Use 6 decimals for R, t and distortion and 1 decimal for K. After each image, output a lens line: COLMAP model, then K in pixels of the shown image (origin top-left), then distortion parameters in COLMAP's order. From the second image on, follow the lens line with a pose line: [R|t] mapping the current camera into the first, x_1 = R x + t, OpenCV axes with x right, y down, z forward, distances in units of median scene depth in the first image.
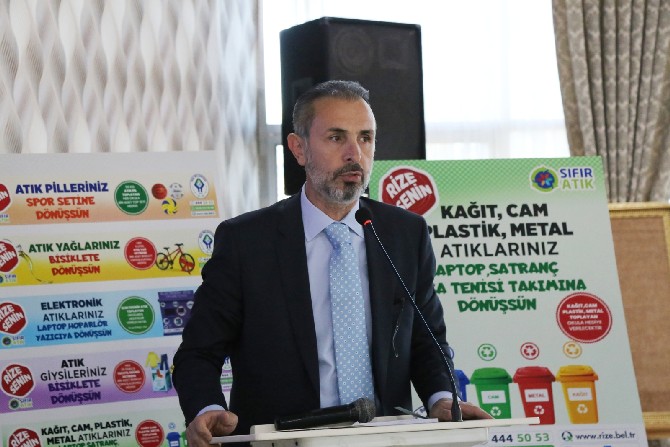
lens RADIAL K [[1890.7, 0, 338.6], [0, 1890.7, 226.1], [0, 0, 1]] dist [0.524252, 0.000000]
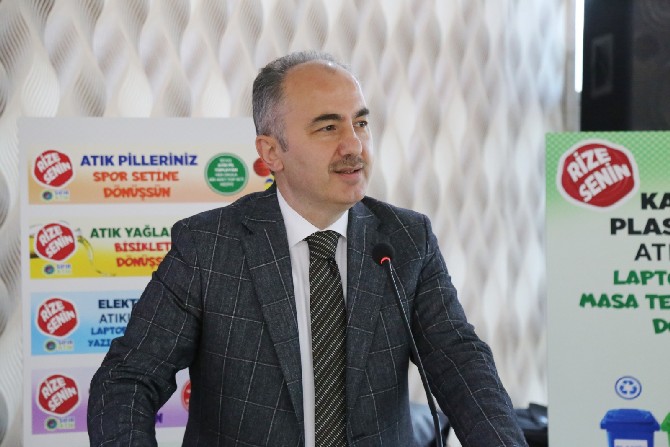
lens RADIAL K [[1890.7, 0, 333.7], [0, 1890.7, 217.4], [0, 0, 1]] dist [0.524252, 0.000000]
pose [[0.959309, 0.027870, -0.280981, 0.160619], [-0.025752, 0.999605, 0.011227, -0.006573], [0.281183, -0.003534, 0.959648, 0.236113]]
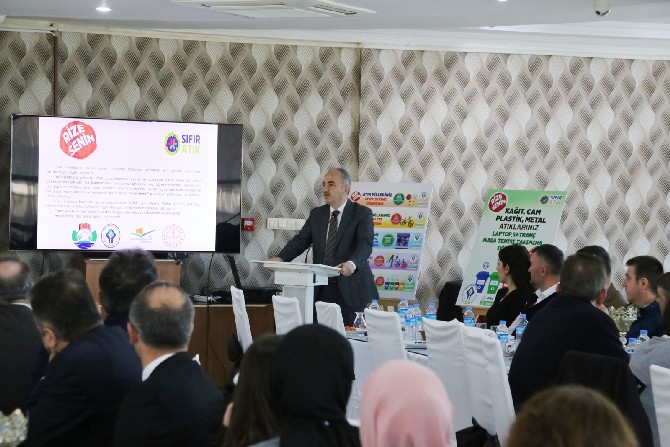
lens RADIAL K [[1890.7, 0, 334.6], [0, 1890.7, 224.7], [0, 0, 1]] dist [0.524252, 0.000000]
pose [[0.569547, 0.054558, -0.820146, 2.088384], [-0.054623, 0.998101, 0.028463, -0.050634], [0.820142, 0.028588, 0.571446, -0.650935]]
